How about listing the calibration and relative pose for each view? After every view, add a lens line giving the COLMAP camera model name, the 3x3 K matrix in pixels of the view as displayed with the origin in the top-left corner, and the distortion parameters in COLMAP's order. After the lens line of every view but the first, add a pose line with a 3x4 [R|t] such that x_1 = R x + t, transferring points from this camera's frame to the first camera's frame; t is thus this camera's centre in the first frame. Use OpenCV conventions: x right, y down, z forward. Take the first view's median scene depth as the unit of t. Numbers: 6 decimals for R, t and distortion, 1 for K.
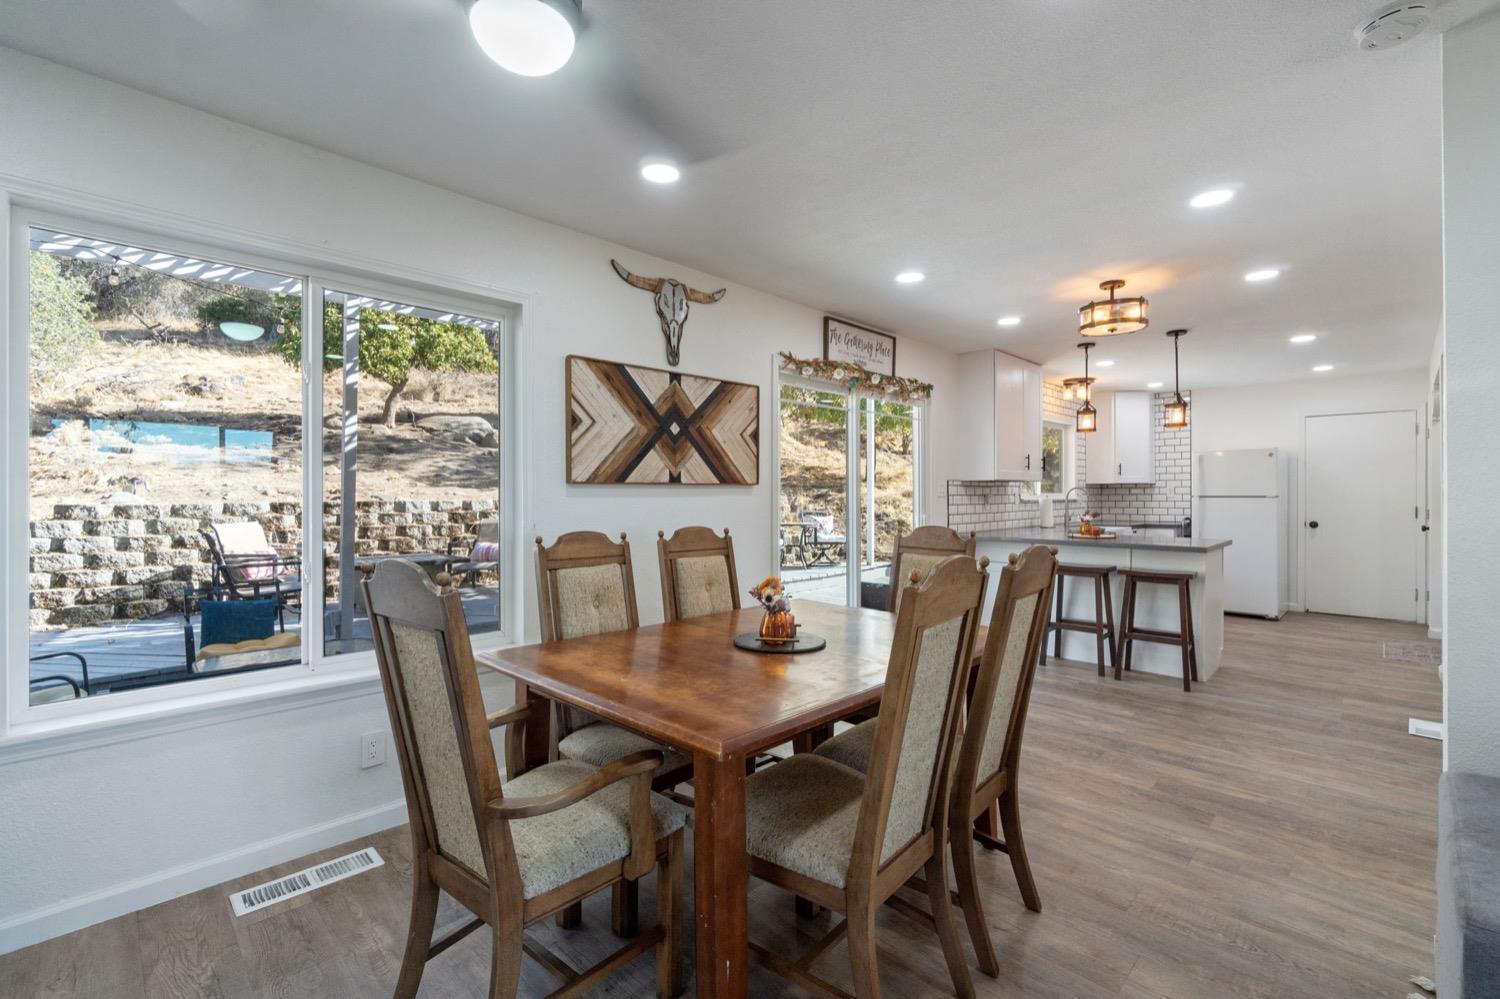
lens RADIAL K [[657.8, 0, 748.5], [0, 657.8, 495.3], [0, 0, 1]] dist [-0.005245, 0.001338]
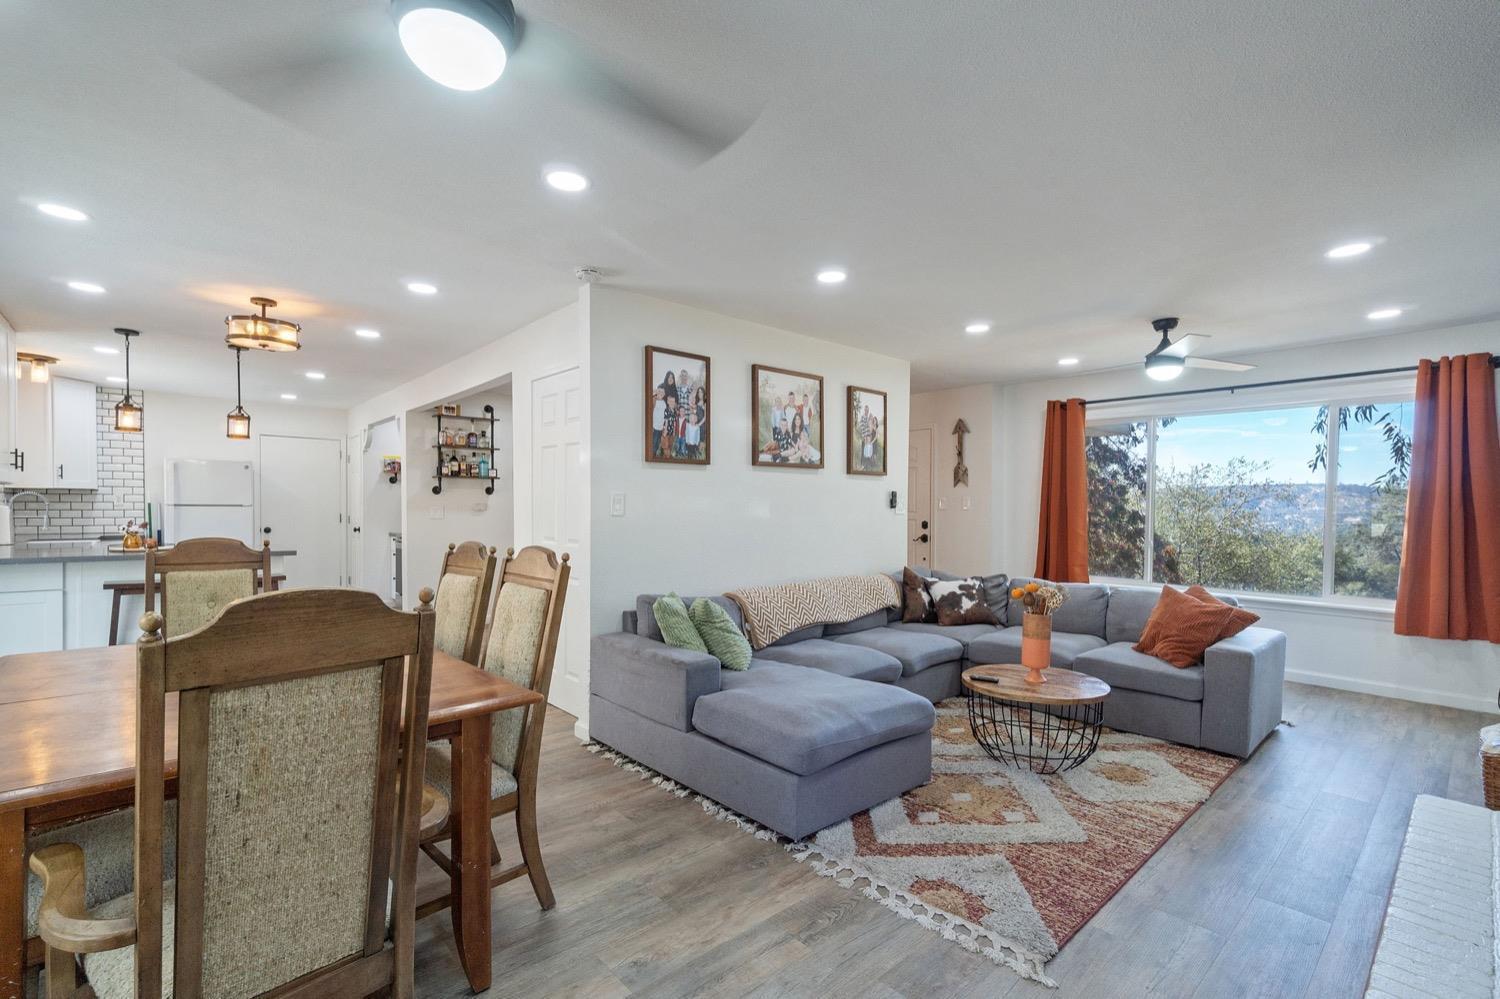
lens RADIAL K [[657.8, 0, 762.5], [0, 657.8, 505.4], [0, 0, 1]] dist [-0.005245, 0.001338]
pose [[0.046440, 0.002929, 0.998917, -0.258217], [-0.006271, 0.999977, -0.002641, -0.000516], [-0.998901, -0.006142, 0.046457, 0.092587]]
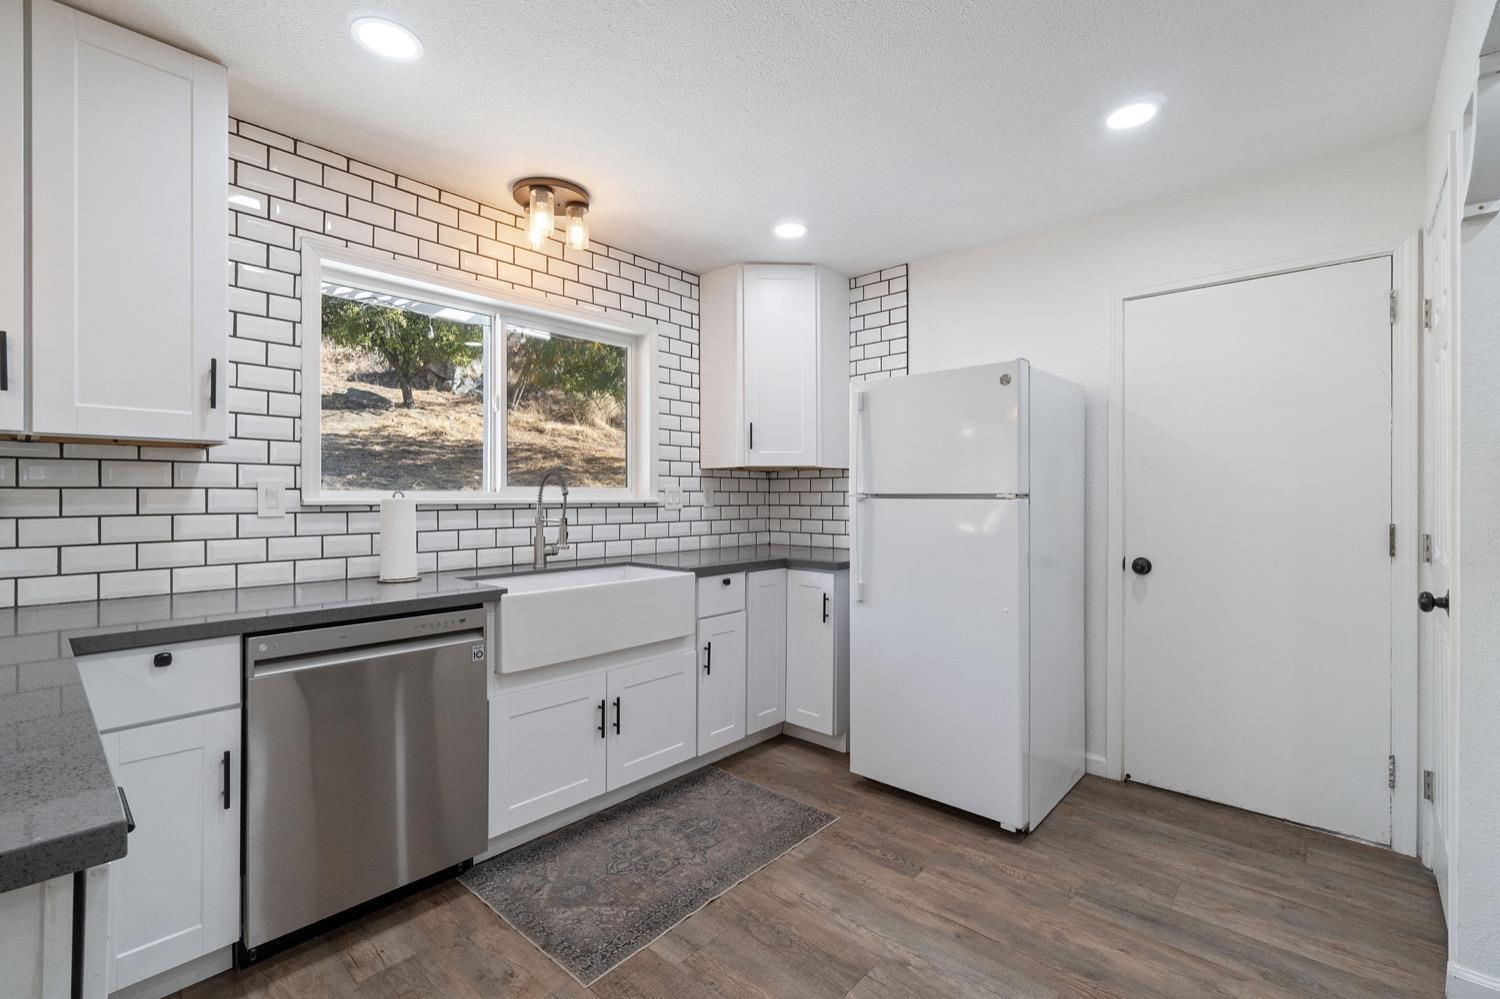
lens RADIAL K [[657.8, 0, 760.9], [0, 657.8, 496.4], [0, 0, 1]] dist [-0.005245, 0.001338]
pose [[0.999069, 0.000037, 0.043136, 0.658079], [-0.000208, 0.999992, 0.003941, 0.000929], [-0.043136, -0.003946, 0.999061, 0.656075]]
